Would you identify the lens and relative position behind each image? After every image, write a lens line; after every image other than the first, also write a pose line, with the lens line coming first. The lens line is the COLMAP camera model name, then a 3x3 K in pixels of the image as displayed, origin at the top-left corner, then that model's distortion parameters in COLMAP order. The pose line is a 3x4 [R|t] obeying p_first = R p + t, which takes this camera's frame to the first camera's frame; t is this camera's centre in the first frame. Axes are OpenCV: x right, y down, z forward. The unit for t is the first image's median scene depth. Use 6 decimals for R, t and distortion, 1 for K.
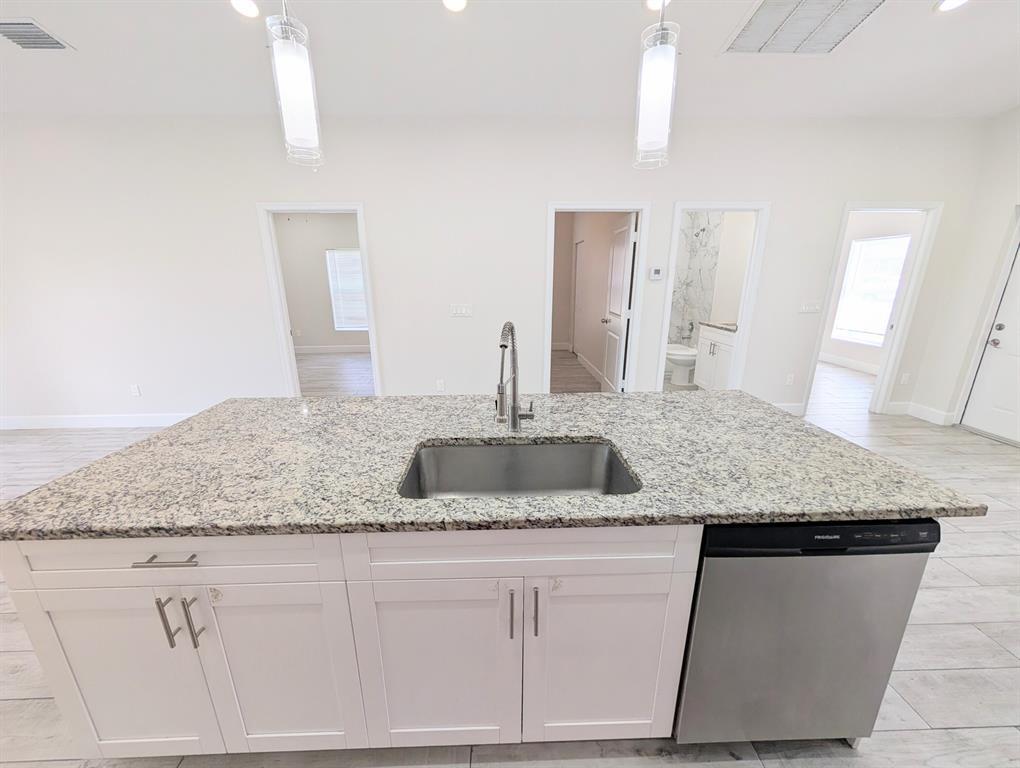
lens RADIAL K [[387.2, 0, 510.0], [0, 387.2, 384.0], [0, 0, 1]] dist [-0.000330, 0.000041]
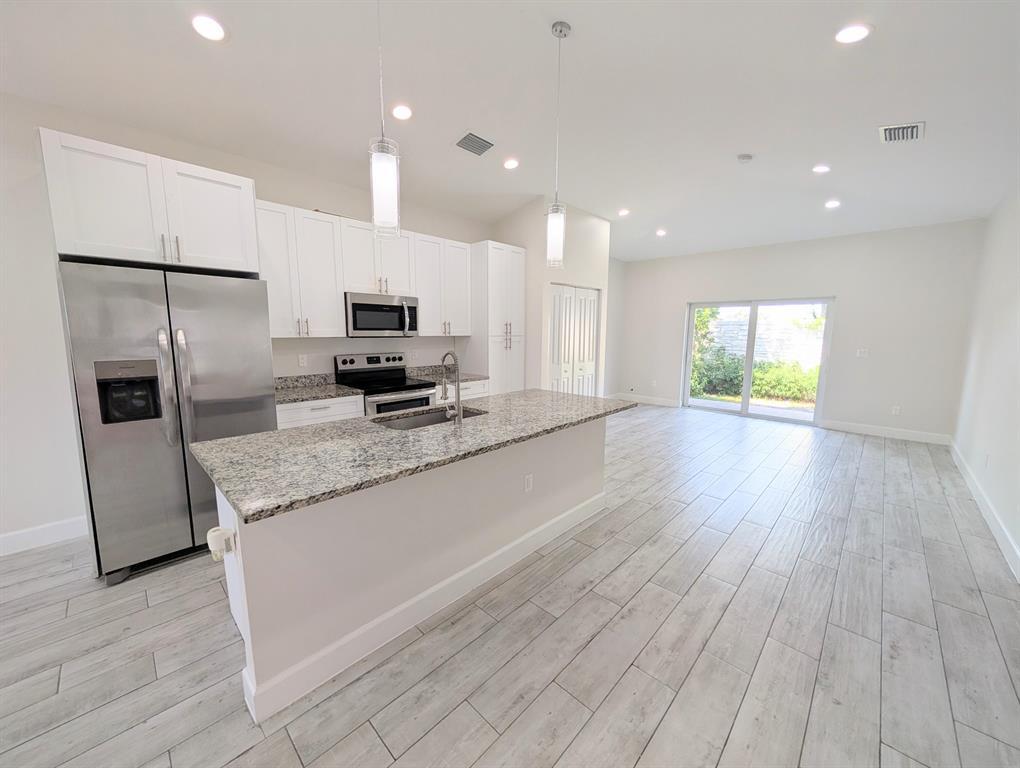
lens RADIAL K [[387.2, 0, 510.0], [0, 387.2, 384.0], [0, 0, 1]] dist [-0.000330, 0.000041]
pose [[-0.715186, 0.100095, -0.691730, 0.829945], [-0.189246, 0.924991, 0.329511, -0.519599], [0.672826, 0.366569, -0.642598, 1.882390]]
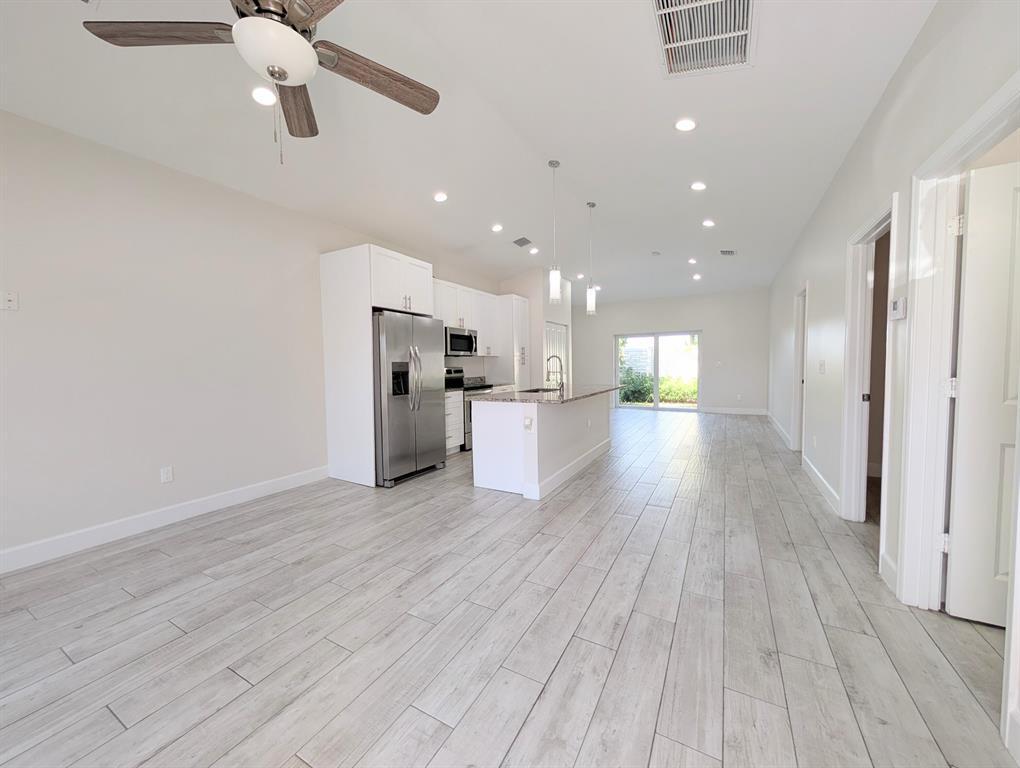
lens RADIAL K [[387.2, 0, 510.0], [0, 387.2, 384.0], [0, 0, 1]] dist [-0.000330, 0.000041]
pose [[-0.514335, 0.060585, -0.855446, 2.600536], [-0.209654, 0.958351, 0.193927, -0.404680], [0.831567, 0.279092, -0.480212, 1.932010]]
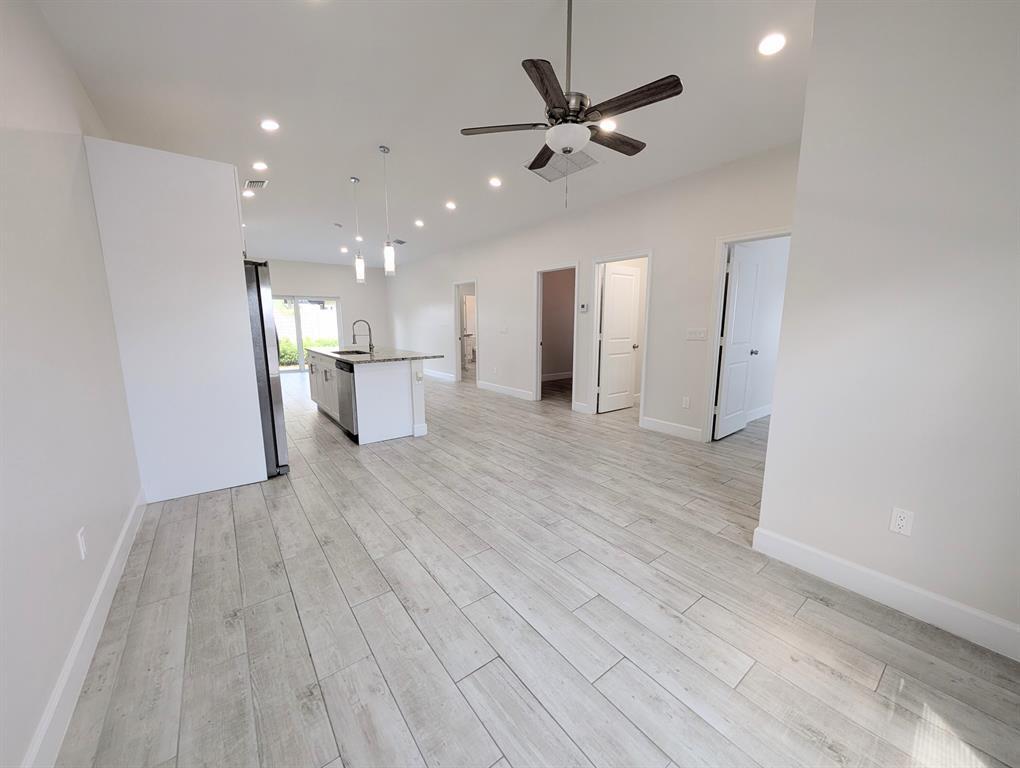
lens RADIAL K [[387.2, 0, 510.0], [0, 387.2, 384.0], [0, 0, 1]] dist [-0.000330, 0.000041]
pose [[0.582522, 0.136671, -0.801242, 3.236598], [-0.221006, 0.975256, 0.005677, 0.099154], [0.782192, 0.173772, 0.598313, -0.051217]]
